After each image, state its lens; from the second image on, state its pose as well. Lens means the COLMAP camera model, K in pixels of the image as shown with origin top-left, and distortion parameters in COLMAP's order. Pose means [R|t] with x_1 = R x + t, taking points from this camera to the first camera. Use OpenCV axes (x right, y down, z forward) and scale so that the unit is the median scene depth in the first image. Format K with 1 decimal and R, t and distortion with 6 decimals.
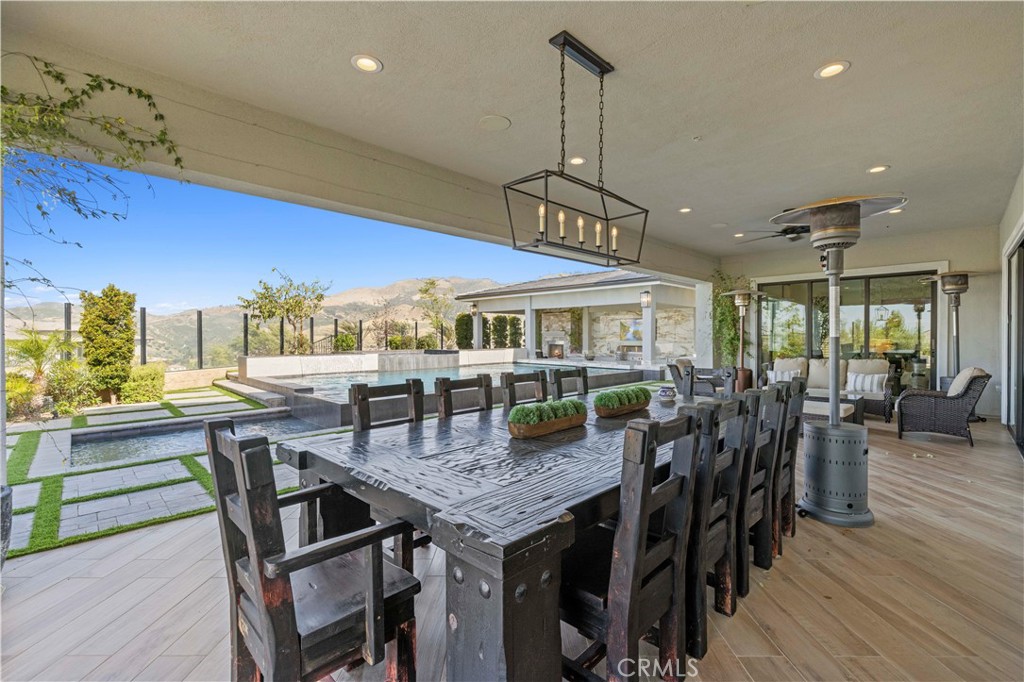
lens RADIAL K [[442.8, 0, 505.4], [0, 442.8, 337.2], [0, 0, 1]] dist [0.004965, 0.000119]
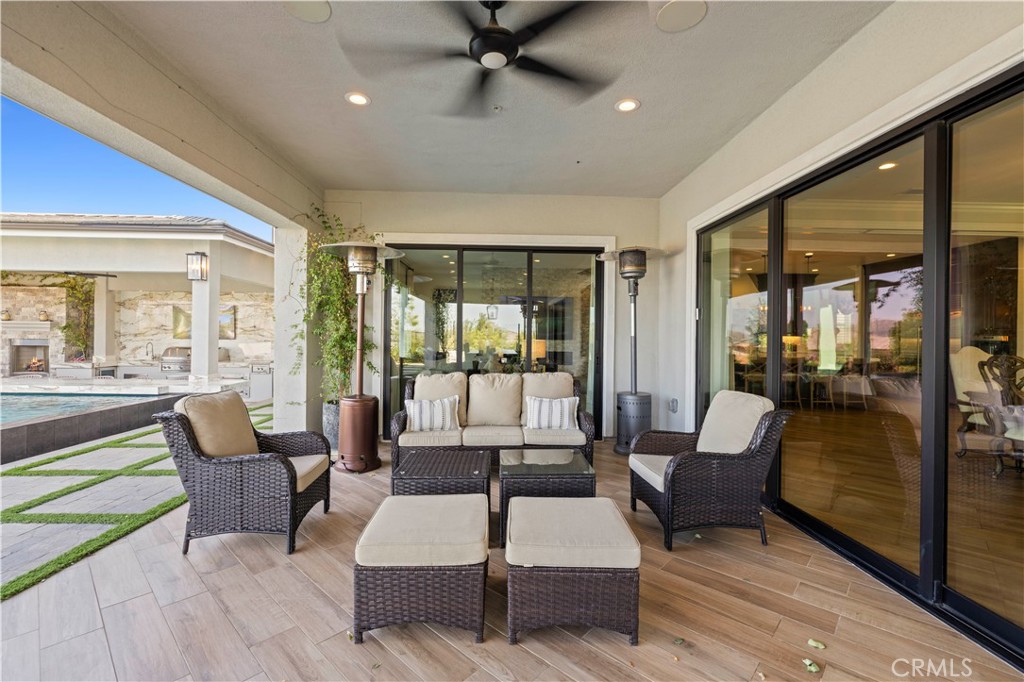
lens RADIAL K [[442.8, 0, 505.4], [0, 442.8, 337.2], [0, 0, 1]] dist [0.004965, 0.000119]
pose [[0.680614, 0.006426, 0.732614, 0.184314], [-0.010137, 0.999948, 0.000646, 0.000166], [-0.732572, -0.007866, 0.680644, 0.357481]]
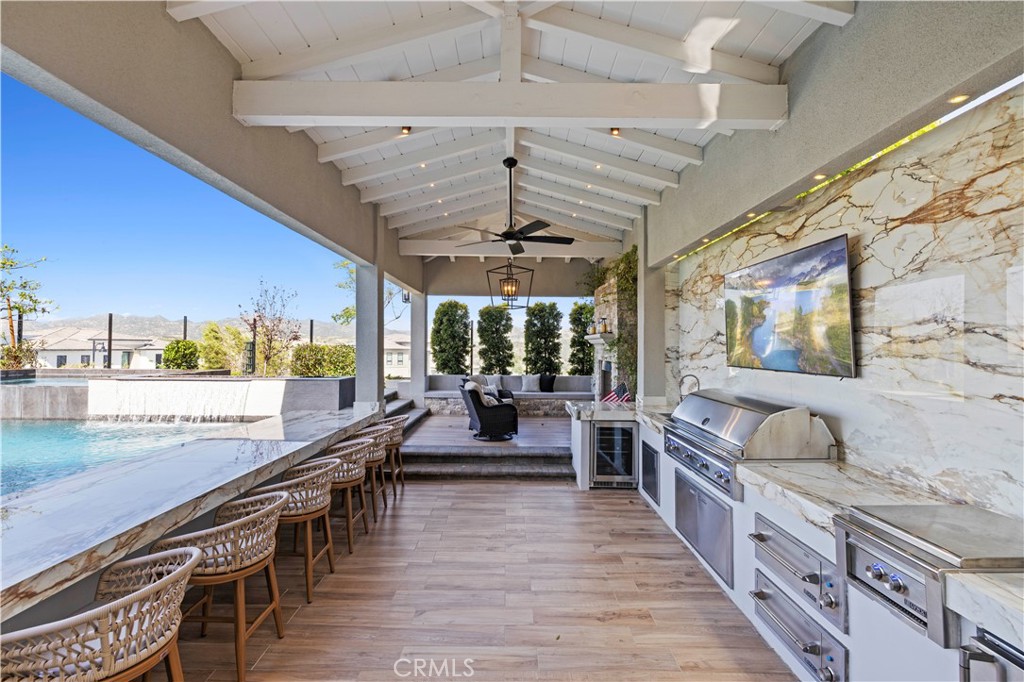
lens RADIAL K [[441.5, 0, 509.9], [0, 441.5, 340.7], [0, 0, 1]] dist [0.002384, -0.000003]
pose [[0.718941, -0.002795, -0.695066, 0.516940], [-0.012921, 0.999765, -0.017385, -0.001598], [0.694951, 0.021480, 0.718736, 1.148536]]
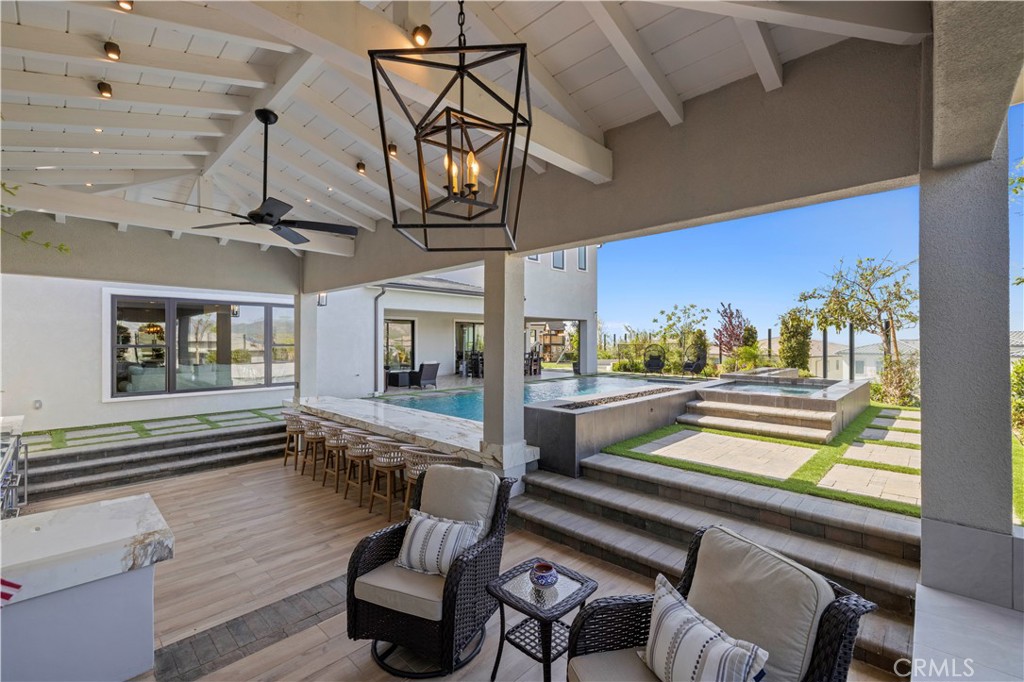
lens RADIAL K [[441.5, 0, 509.9], [0, 441.5, 340.7], [0, 0, 1]] dist [0.002384, -0.000003]
pose [[-0.999583, 0.003370, -0.028671, 0.082421], [0.003217, 0.999980, 0.005411, -0.023422], [0.028689, 0.005316, -0.999574, 1.736080]]
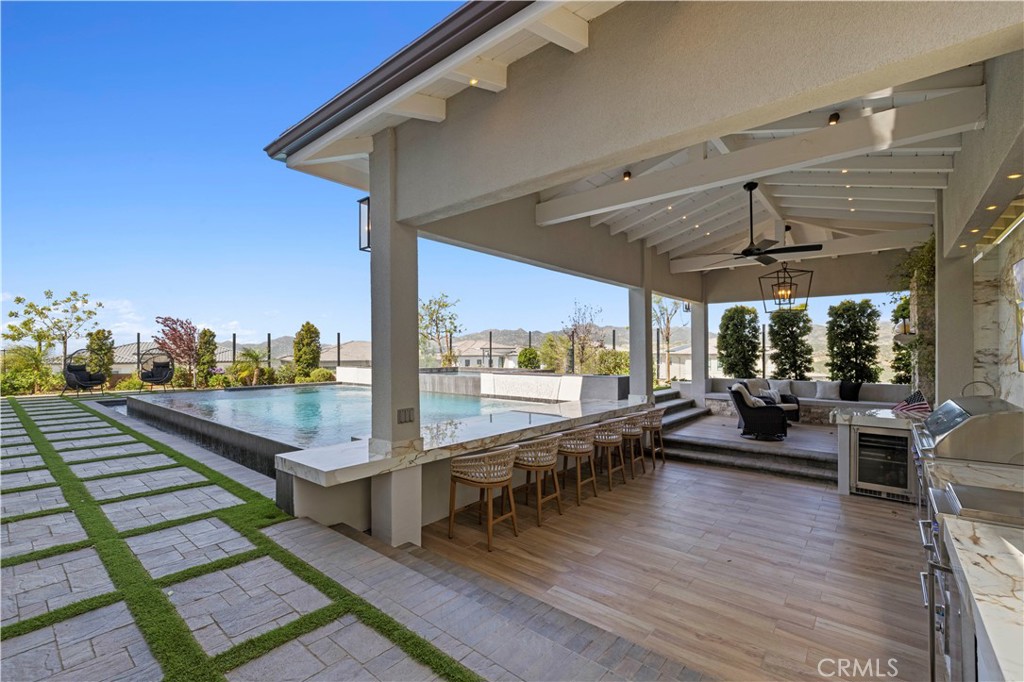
lens RADIAL K [[445.0, 0, 507.2], [0, 445.0, 354.1], [0, 0, 1]] dist [0.000188, -0.000055]
pose [[0.100794, 0.007502, -0.994879, 0.664542], [-0.004317, 0.999965, 0.007103, -0.002126], [0.994898, 0.003579, 0.100823, 1.142801]]
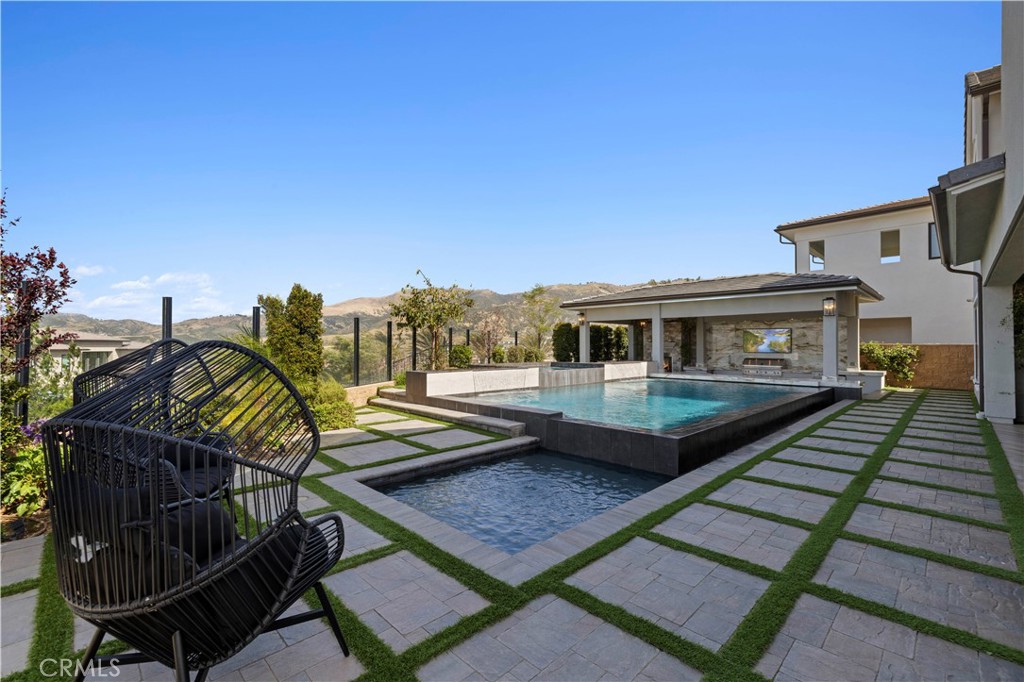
lens RADIAL K [[438.9, 0, 509.1], [0, 438.9, 345.5], [0, 0, 1]] dist [0.002820, 0.000187]
pose [[0.999968, 0.002139, 0.007703, -0.357909], [-0.002099, 0.999984, -0.005215, -0.002541], [-0.007714, 0.005199, 0.999957, 0.135449]]
